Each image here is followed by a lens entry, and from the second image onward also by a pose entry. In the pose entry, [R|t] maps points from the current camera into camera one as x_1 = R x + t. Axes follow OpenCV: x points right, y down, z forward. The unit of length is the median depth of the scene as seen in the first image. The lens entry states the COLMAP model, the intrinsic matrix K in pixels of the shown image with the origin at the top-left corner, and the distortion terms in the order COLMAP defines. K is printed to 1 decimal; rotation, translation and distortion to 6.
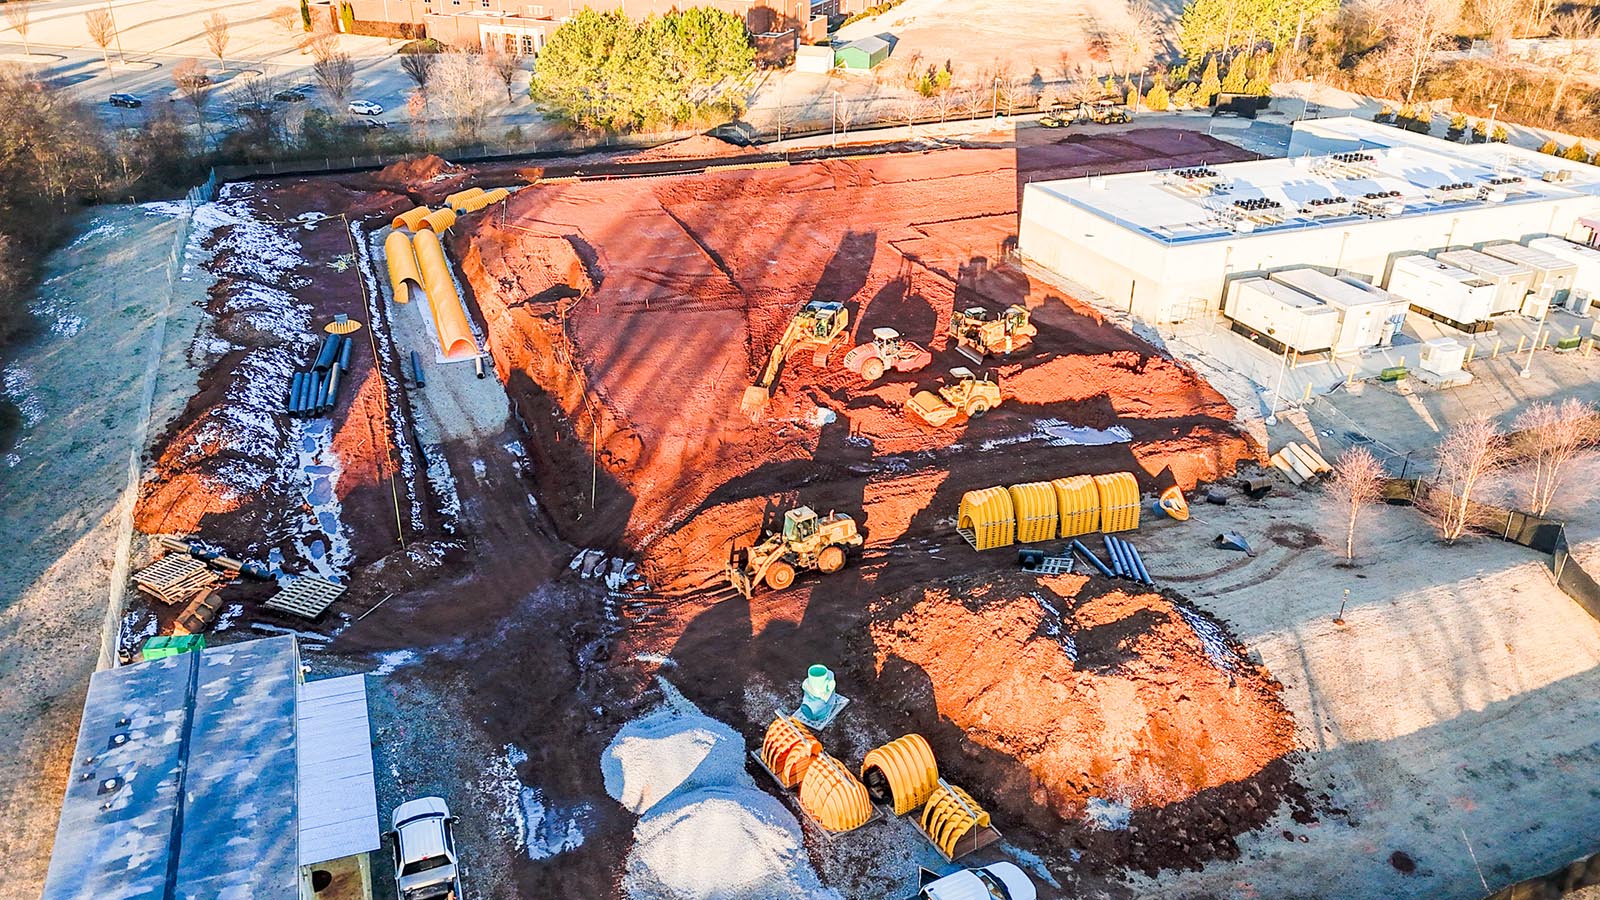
lens RADIAL K [[1170.2, 0, 809.4], [0, 1170.2, 452.9], [0, 0, 1]] dist [0.083138, -0.079729]
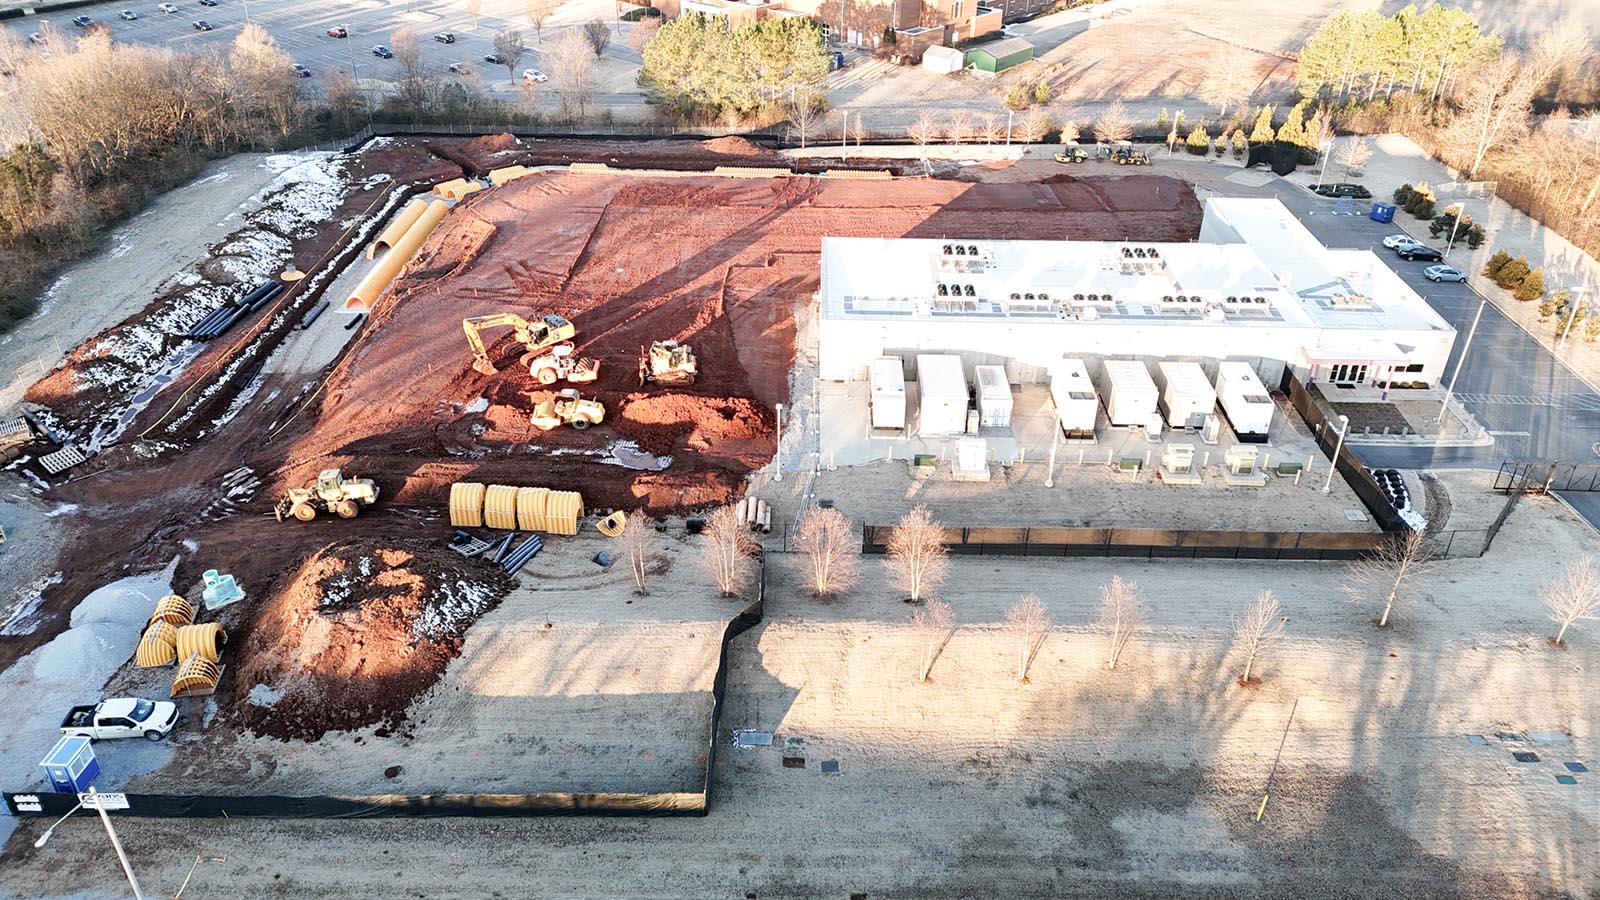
lens RADIAL K [[1170.2, 0, 809.4], [0, 1170.2, 452.9], [0, 0, 1]] dist [0.083138, -0.079729]
pose [[0.923159, 0.200674, -0.327883, 0.719836], [-0.177780, 0.979108, 0.098701, -0.157956], [0.340839, -0.032826, 0.939548, -0.126722]]
